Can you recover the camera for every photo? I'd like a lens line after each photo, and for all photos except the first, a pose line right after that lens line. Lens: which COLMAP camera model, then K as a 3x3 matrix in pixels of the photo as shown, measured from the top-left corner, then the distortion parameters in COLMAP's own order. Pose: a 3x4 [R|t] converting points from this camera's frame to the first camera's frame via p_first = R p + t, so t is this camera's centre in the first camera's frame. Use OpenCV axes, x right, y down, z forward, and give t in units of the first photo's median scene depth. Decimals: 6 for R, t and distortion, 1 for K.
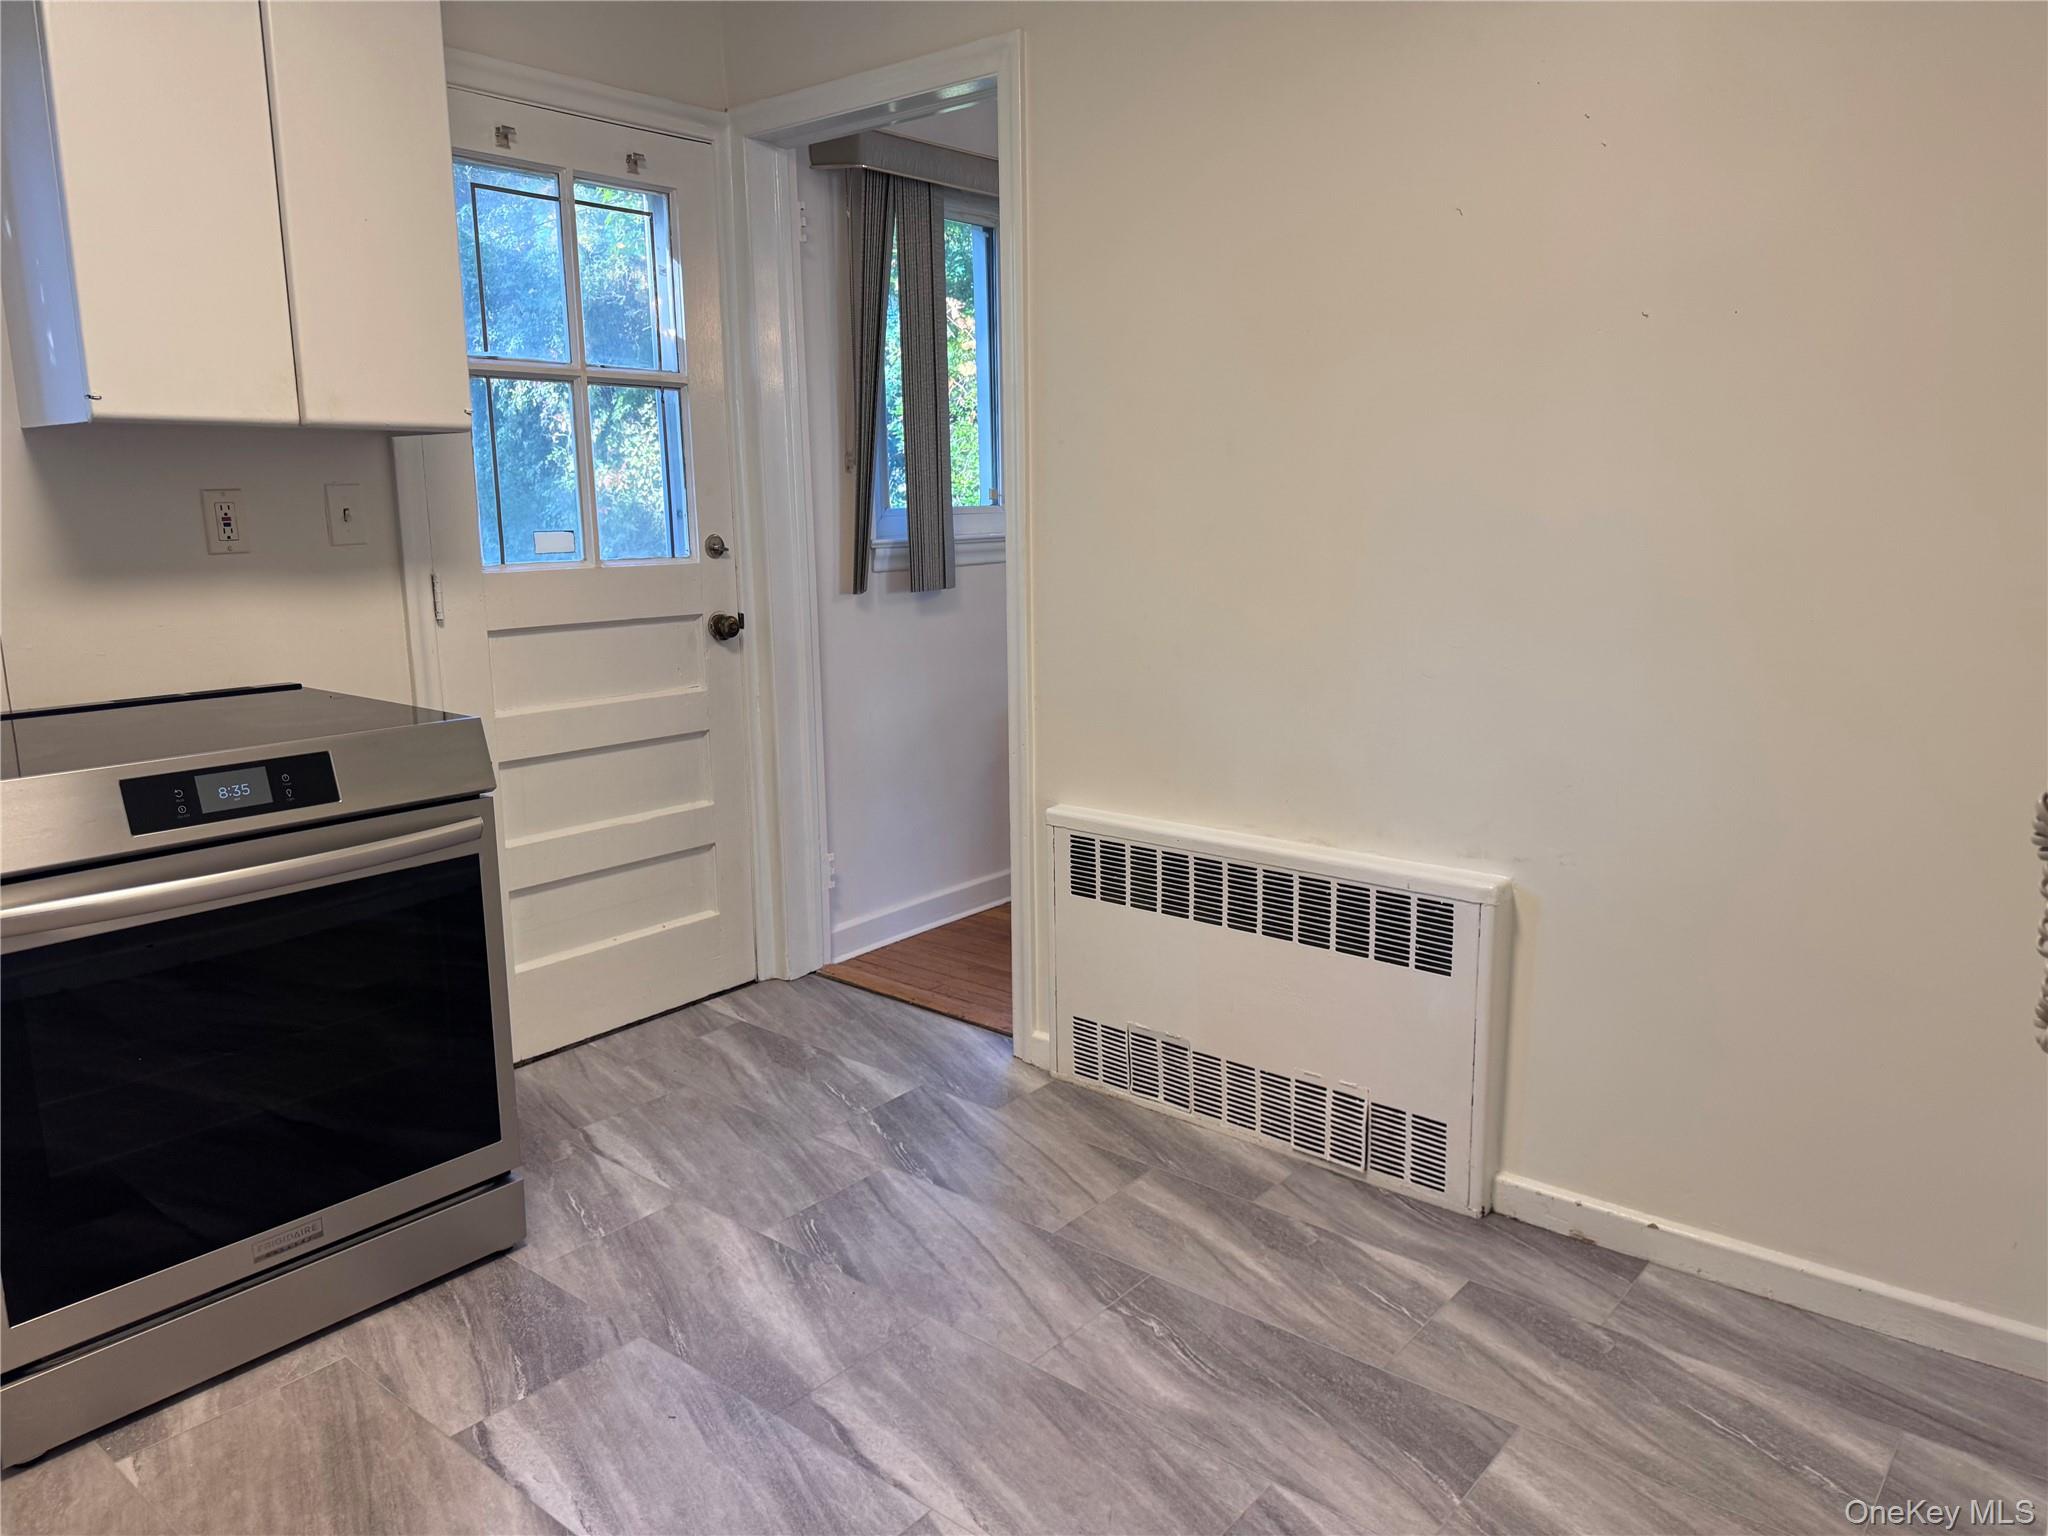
lens RADIAL K [[1451.2, 0, 1016.0], [0, 1451.2, 759.5], [0, 0, 1]] dist [0.047487, -0.007411]
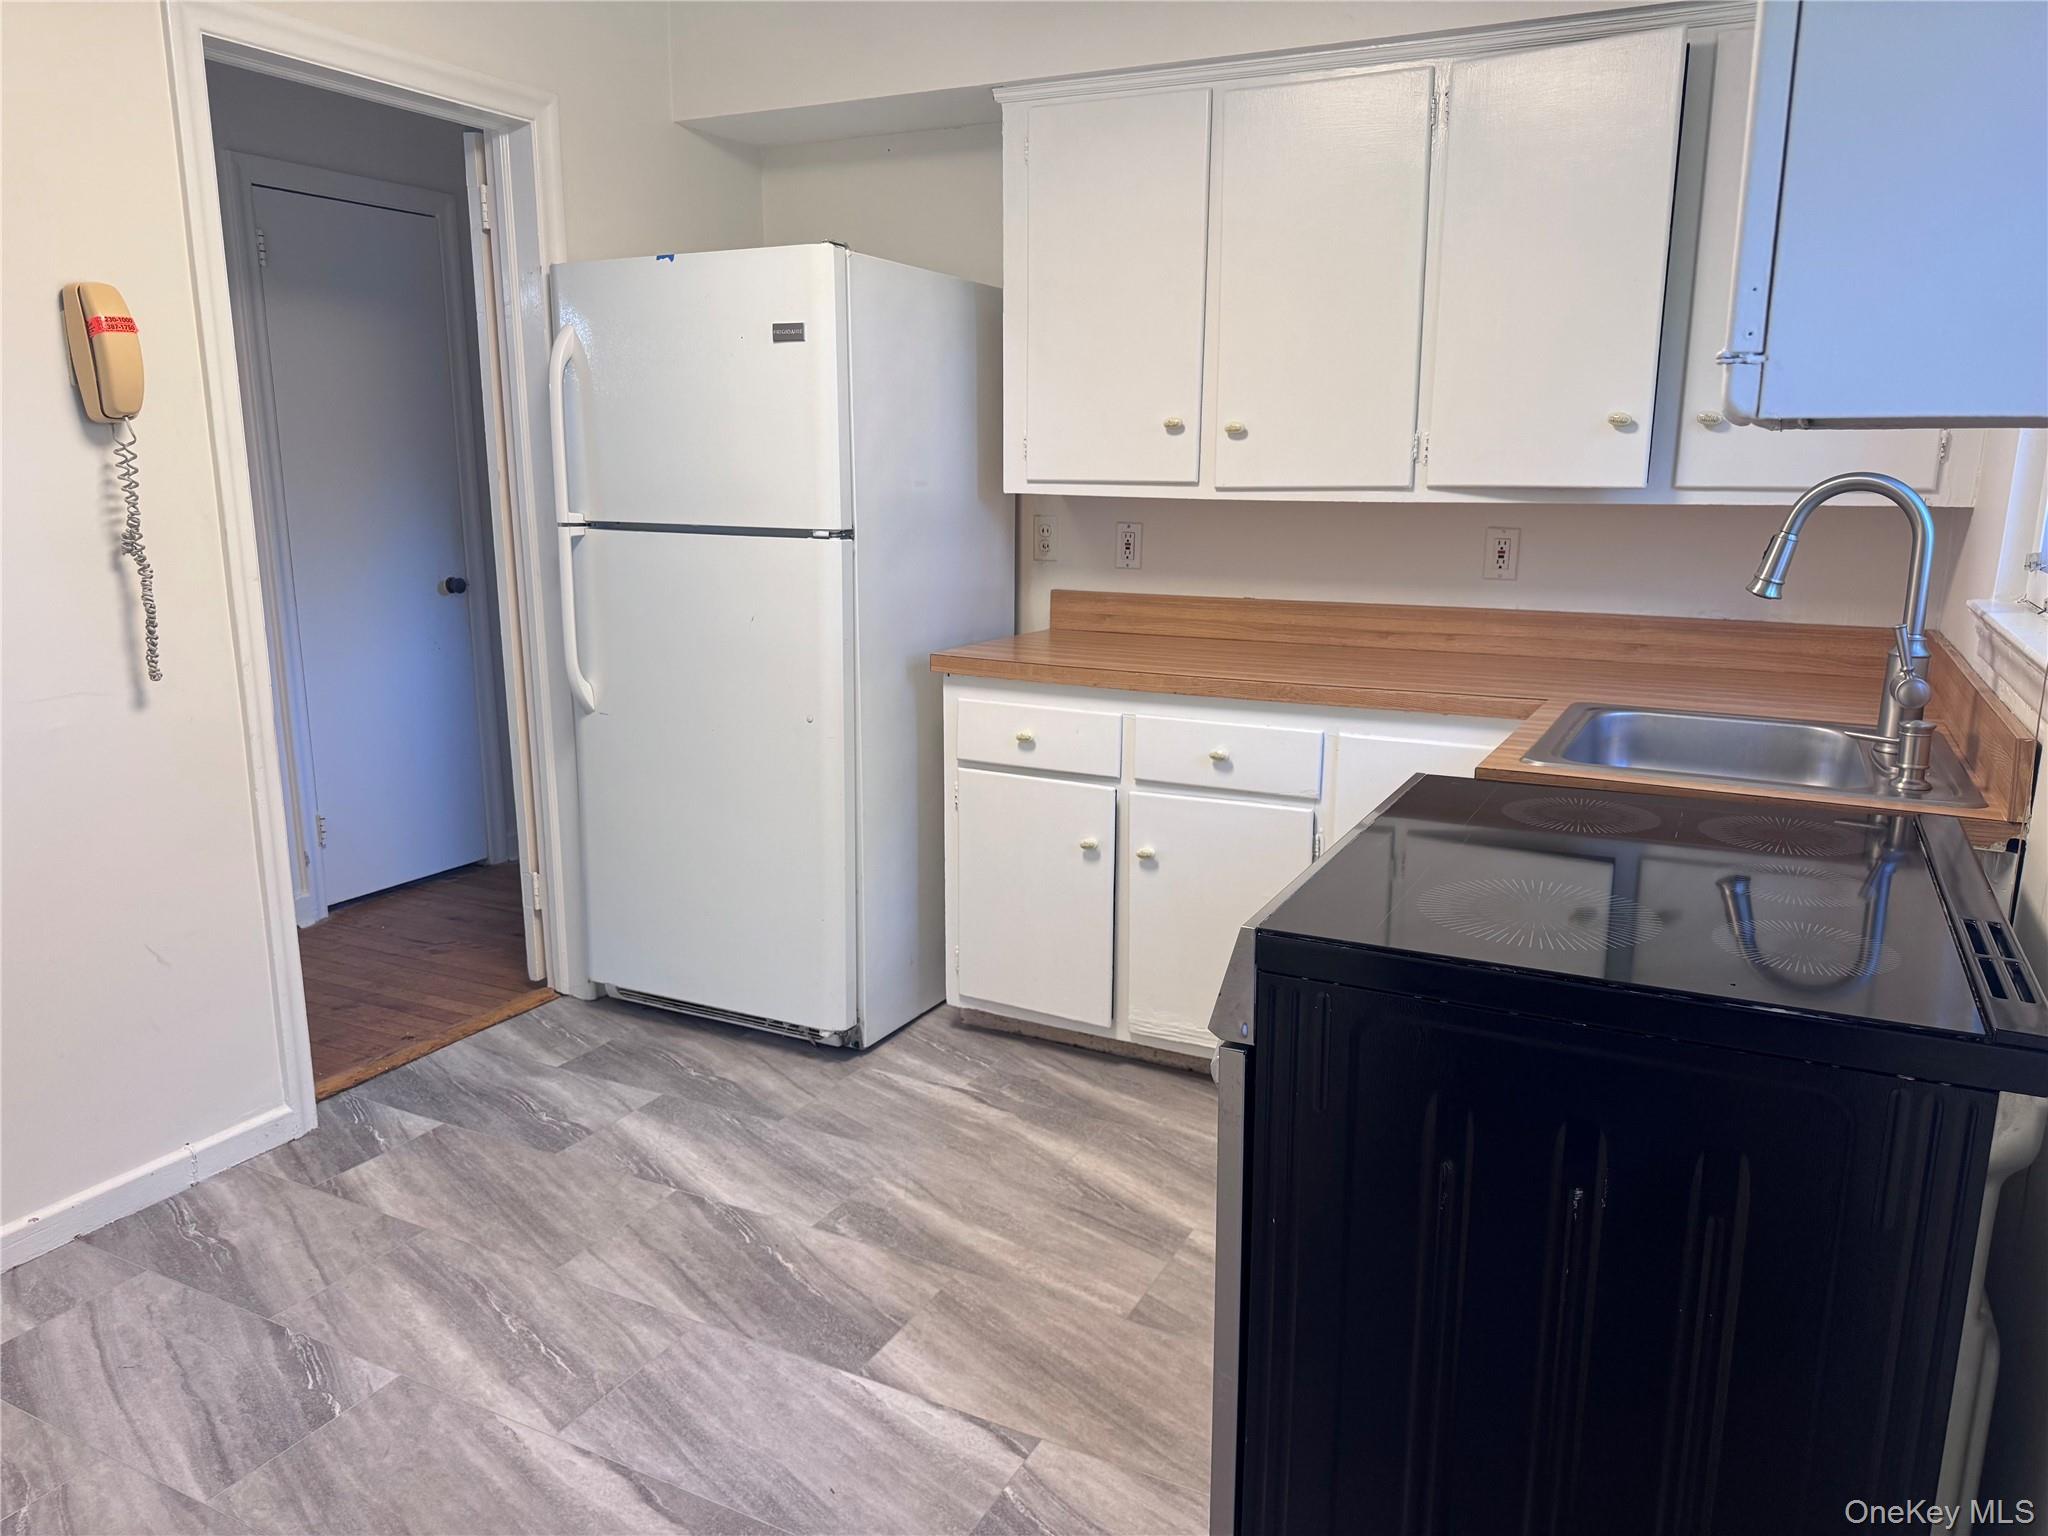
lens RADIAL K [[1451.2, 0, 1012.7], [0, 1451.2, 761.9], [0, 0, 1]] dist [0.047487, -0.007411]
pose [[-0.975829, 0.069402, -0.207222, -0.192346], [-0.016961, 0.921320, 0.388434, -0.387531], [0.217876, 0.382560, -0.897874, 1.799939]]
